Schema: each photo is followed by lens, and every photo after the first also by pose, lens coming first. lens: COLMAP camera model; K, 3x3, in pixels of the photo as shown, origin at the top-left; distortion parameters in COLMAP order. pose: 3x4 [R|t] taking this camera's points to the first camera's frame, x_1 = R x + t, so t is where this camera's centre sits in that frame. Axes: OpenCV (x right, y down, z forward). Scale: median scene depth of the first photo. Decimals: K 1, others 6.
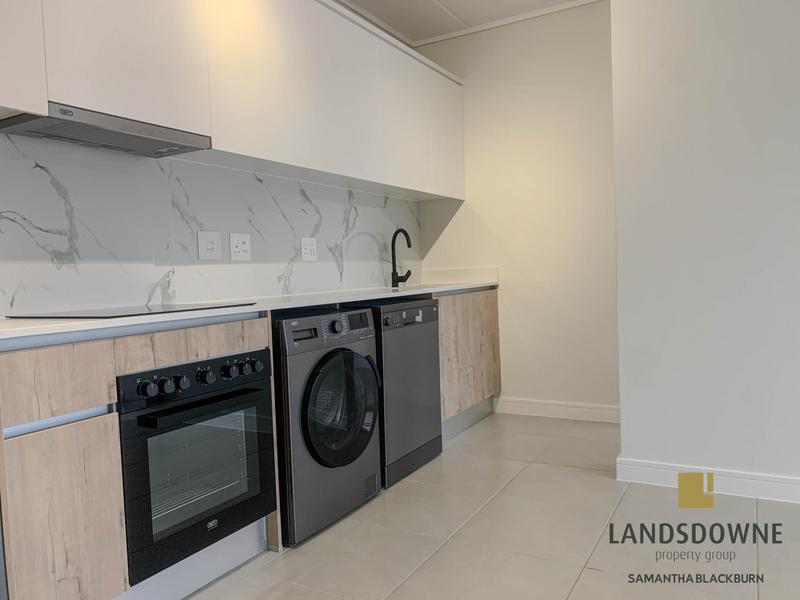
lens RADIAL K [[610.0, 0, 401.5], [0, 610.0, 294.5], [0, 0, 1]] dist [0.094921, -0.184417]
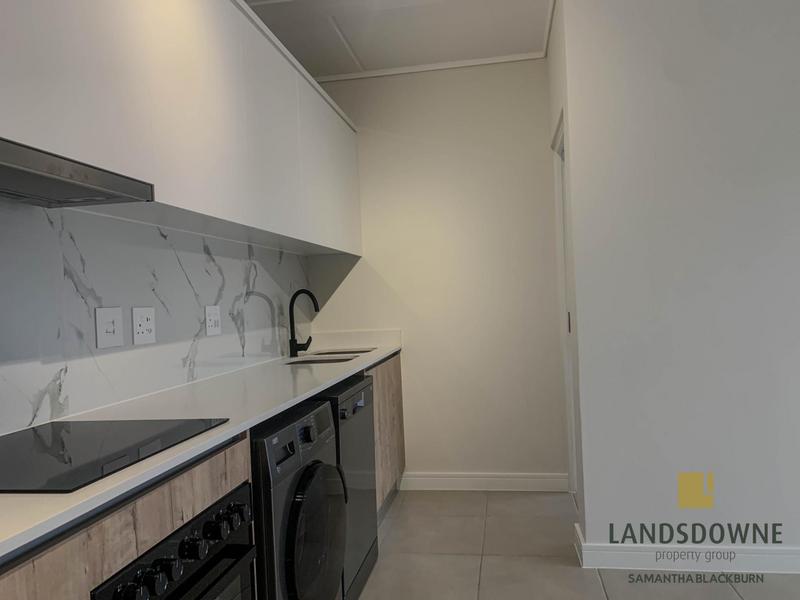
lens RADIAL K [[610.0, 0, 401.5], [0, 610.0, 294.5], [0, 0, 1]] dist [0.094921, -0.184417]
pose [[0.939280, -0.002516, 0.343142, -0.232297], [0.023402, 0.998115, -0.056740, -0.067027], [-0.342353, 0.061325, 0.937568, 0.198232]]
